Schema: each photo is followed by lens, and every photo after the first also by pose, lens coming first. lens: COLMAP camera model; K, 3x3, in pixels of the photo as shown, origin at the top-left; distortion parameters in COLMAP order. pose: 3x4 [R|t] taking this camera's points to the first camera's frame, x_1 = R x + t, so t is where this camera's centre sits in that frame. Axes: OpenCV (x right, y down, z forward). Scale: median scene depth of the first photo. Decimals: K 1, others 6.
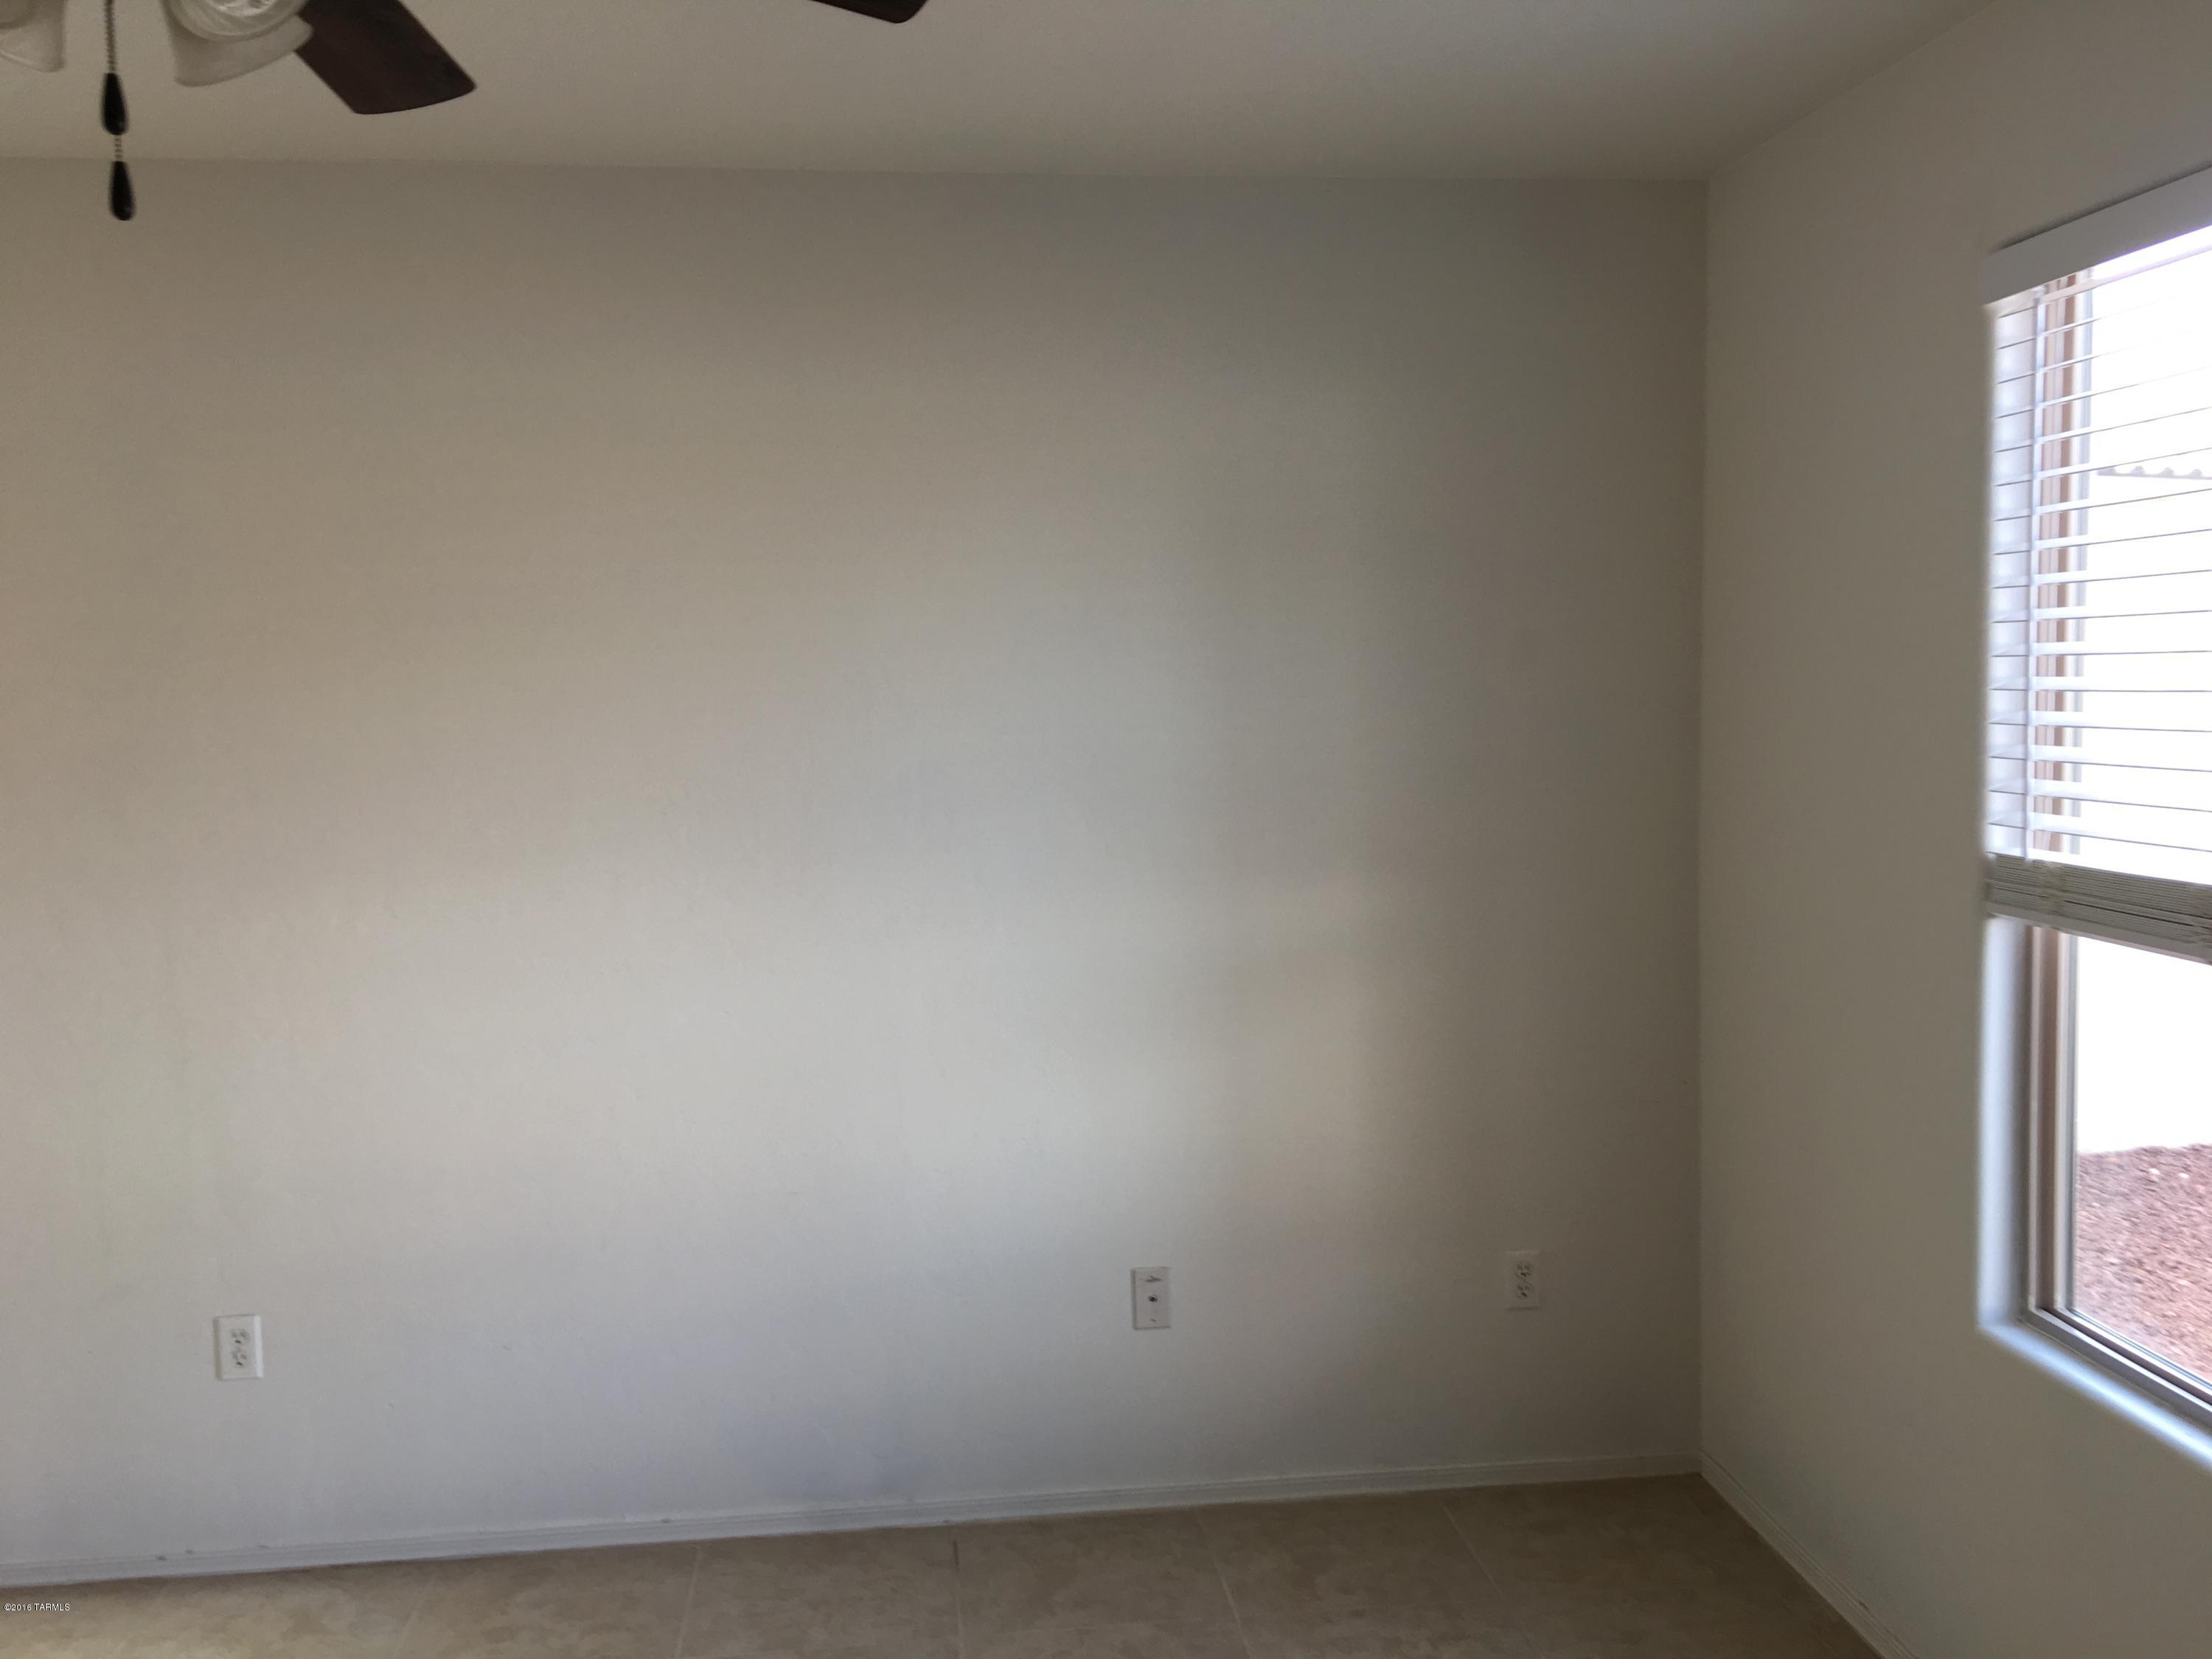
lens RADIAL K [[1872.4, 0, 1105.8], [0, 1872.4, 826.8], [0, 0, 1]] dist [0.060577, -0.053505]
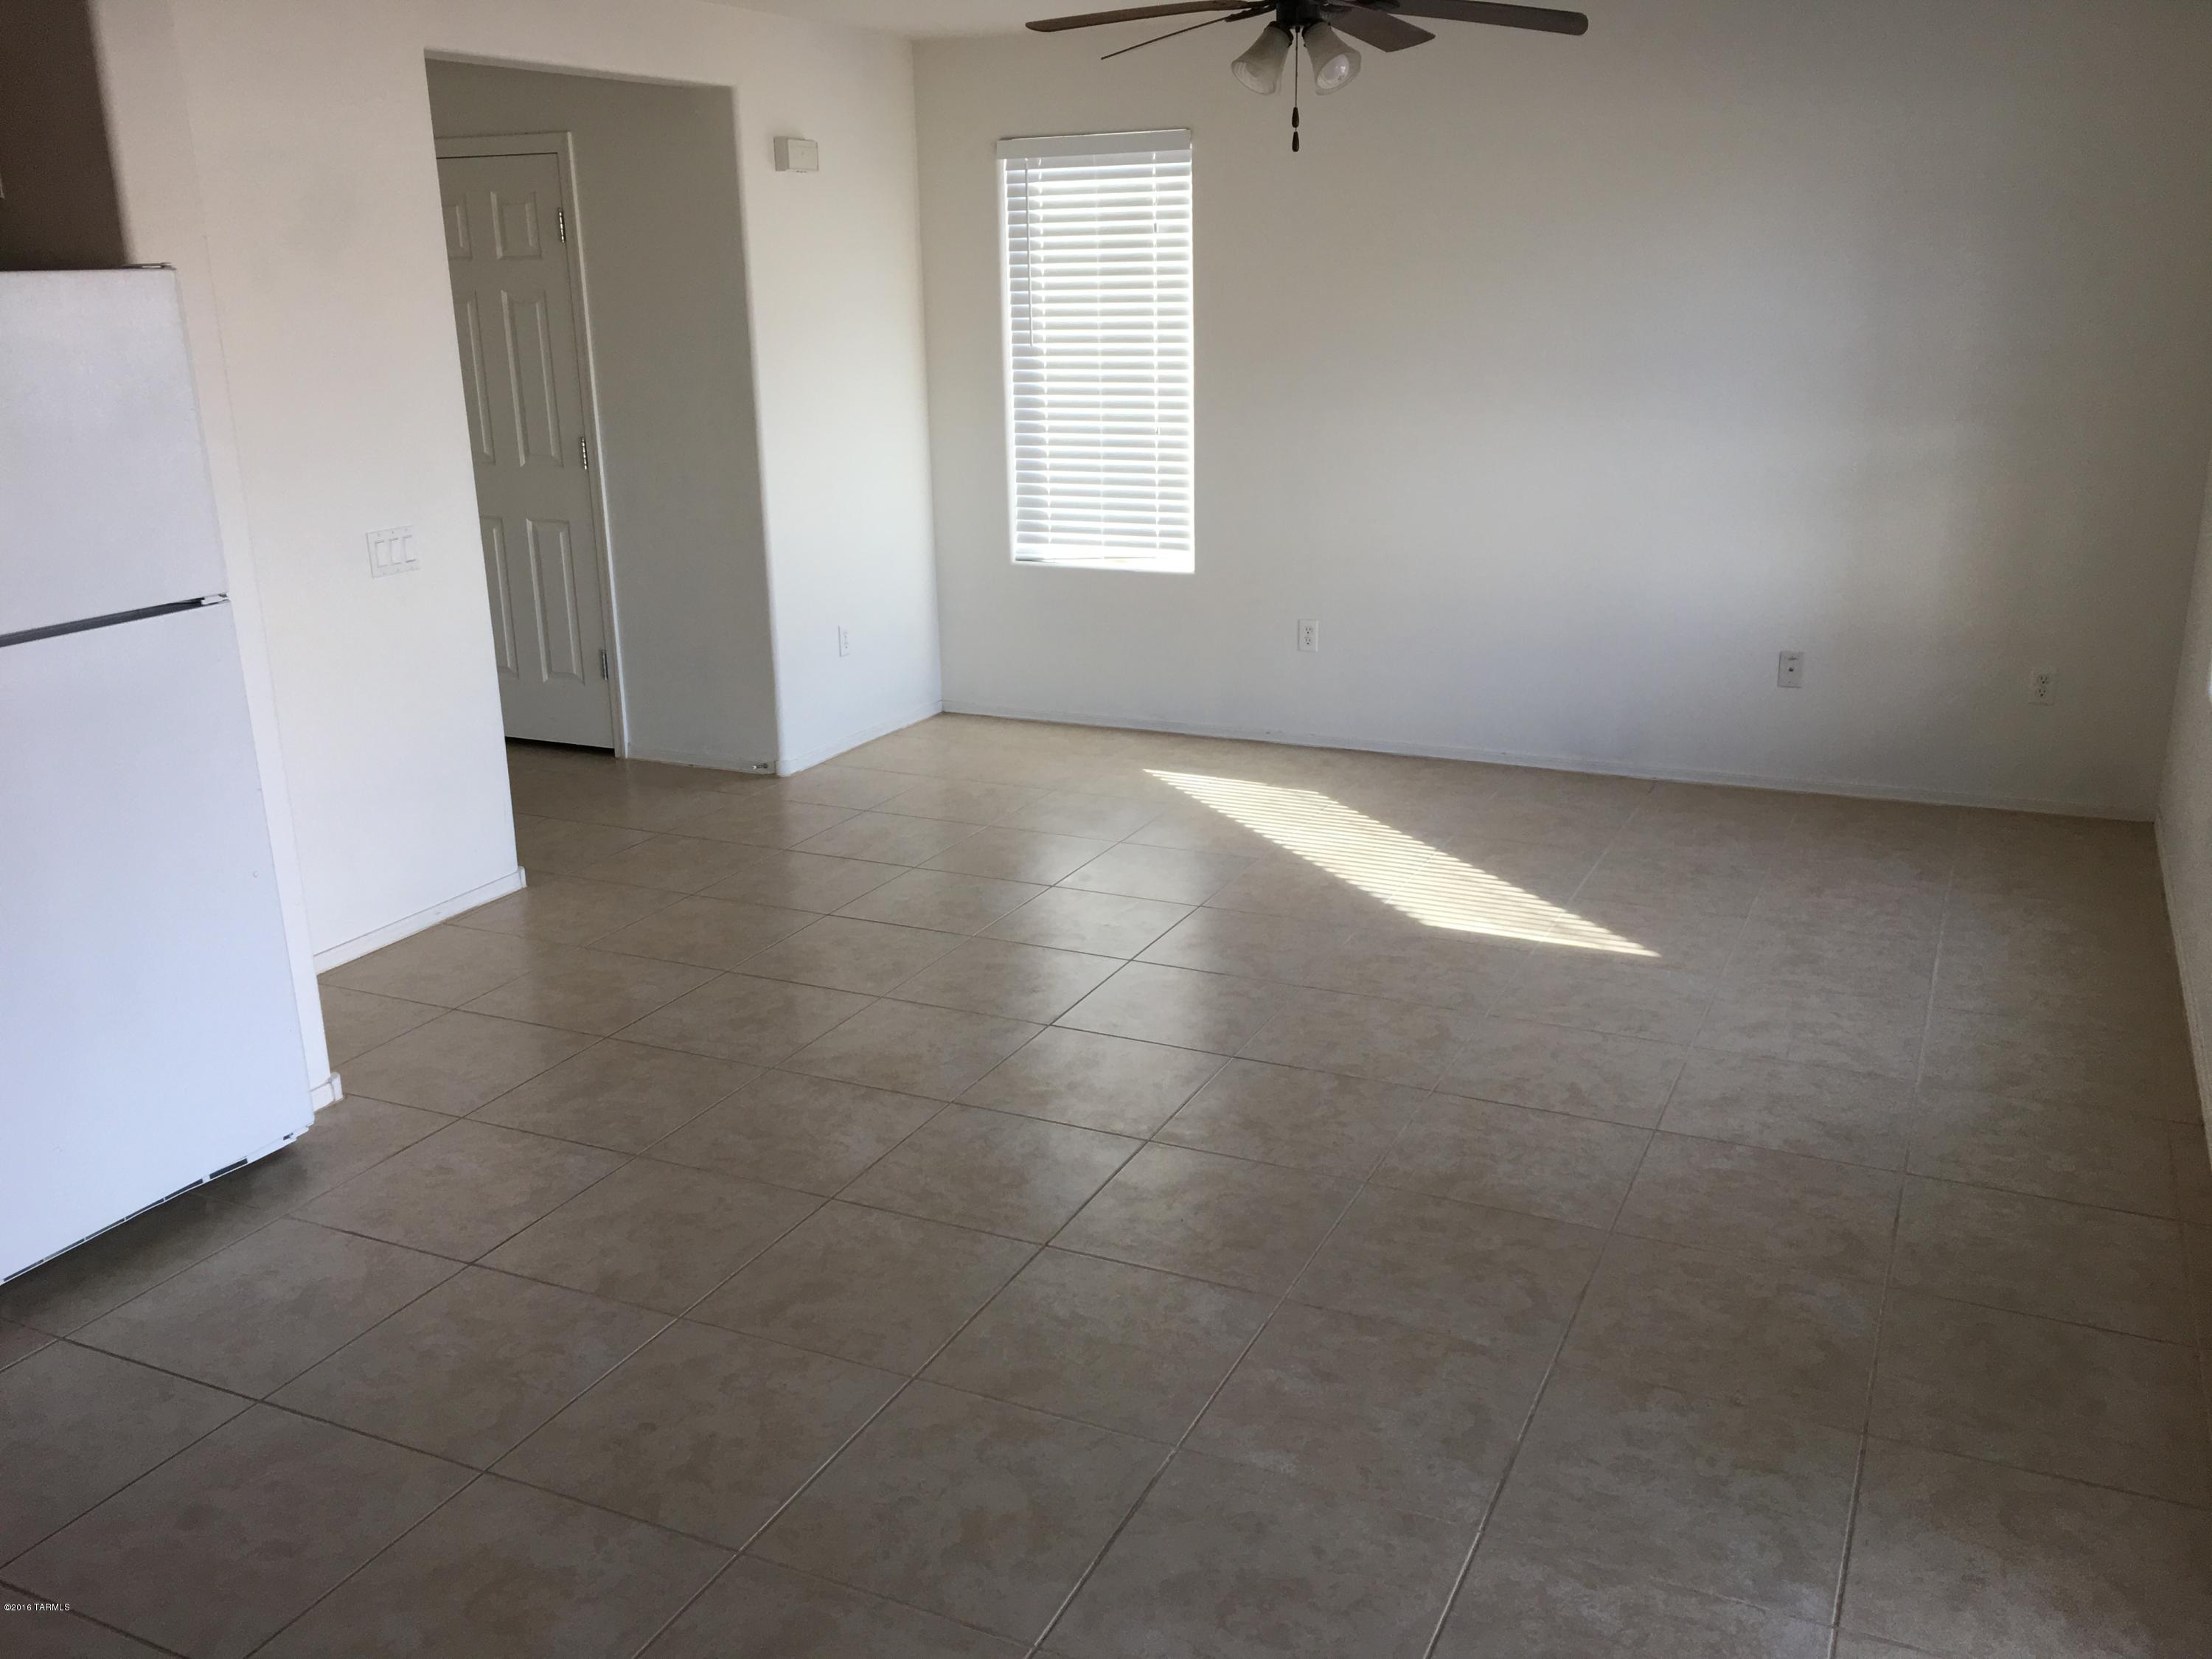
lens RADIAL K [[1872.4, 0, 1099.8], [0, 1872.4, 827.0], [0, 0, 1]] dist [0.060577, -0.053505]
pose [[0.848350, 0.152888, -0.506880, 0.402721], [-0.038329, 0.972620, 0.229218, 0.022467], [0.528046, -0.175029, 0.830983, -0.822152]]
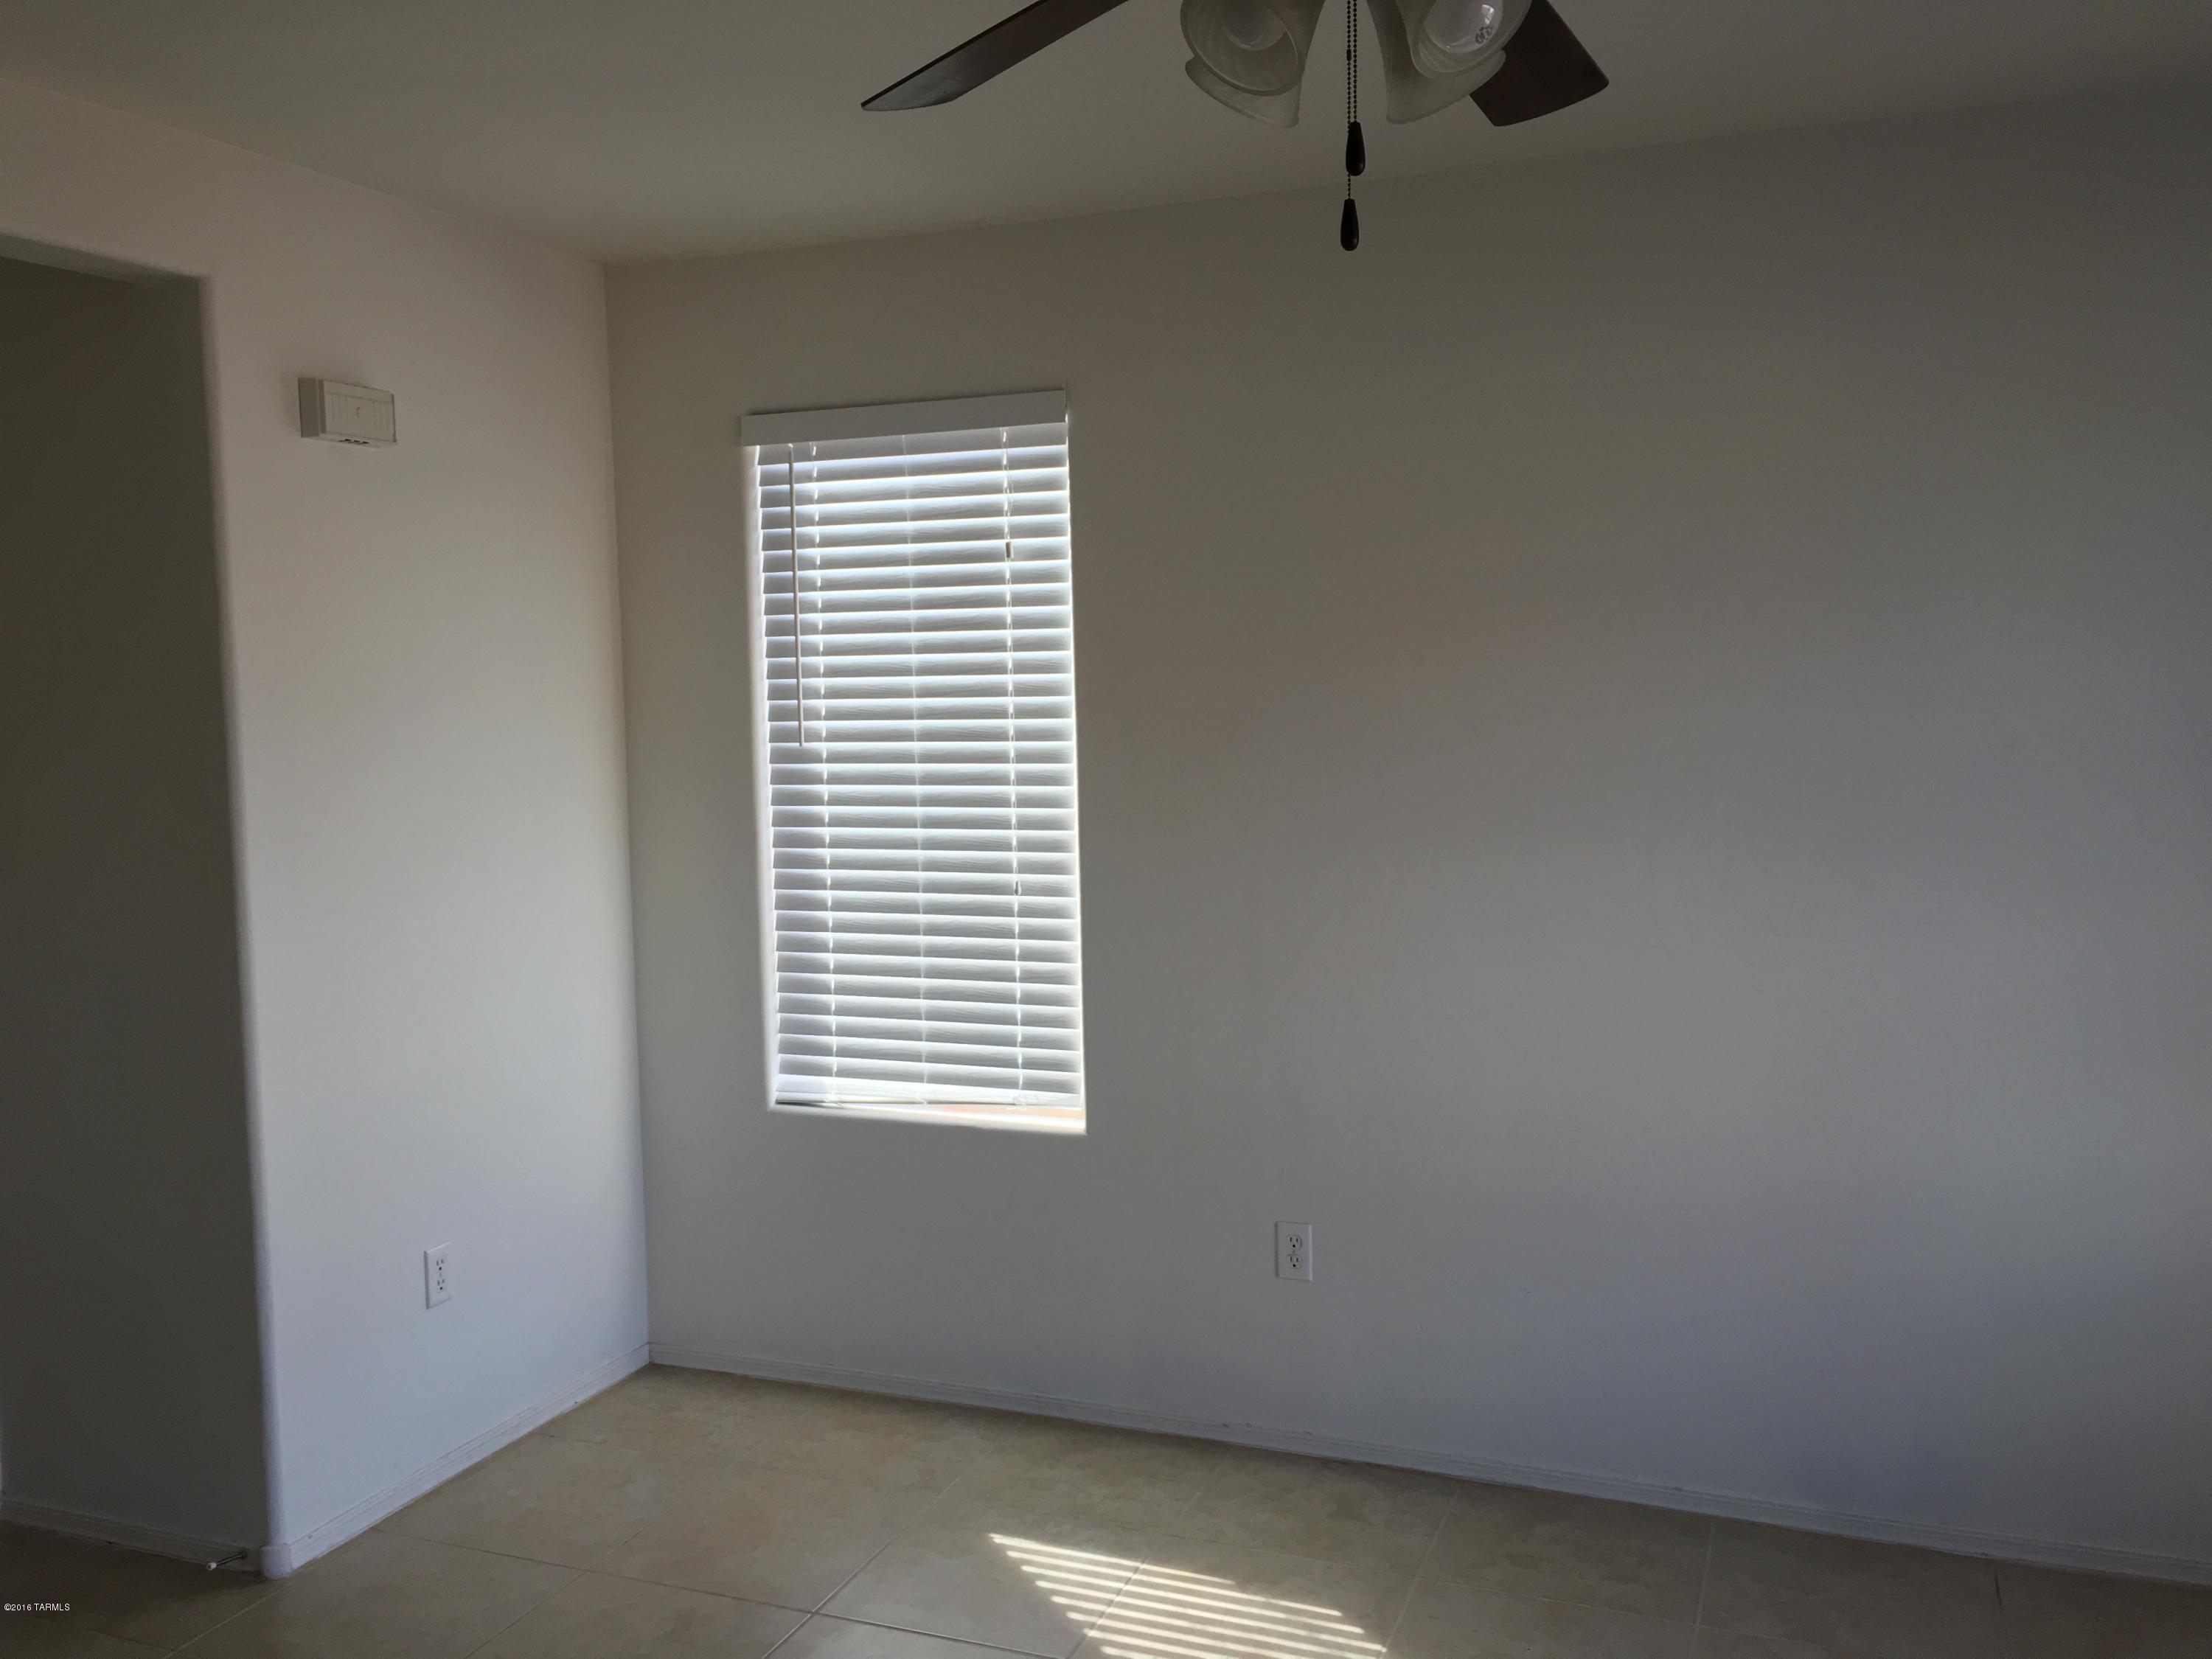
lens RADIAL K [[1872.4, 0, 1112.1], [0, 1872.4, 824.1], [0, 0, 1]] dist [0.060577, -0.053505]
pose [[0.884178, 0.038511, -0.465560, -0.045258], [-0.032832, 0.999255, 0.020304, 0.003495], [0.465995, -0.002667, 0.884783, -0.031535]]
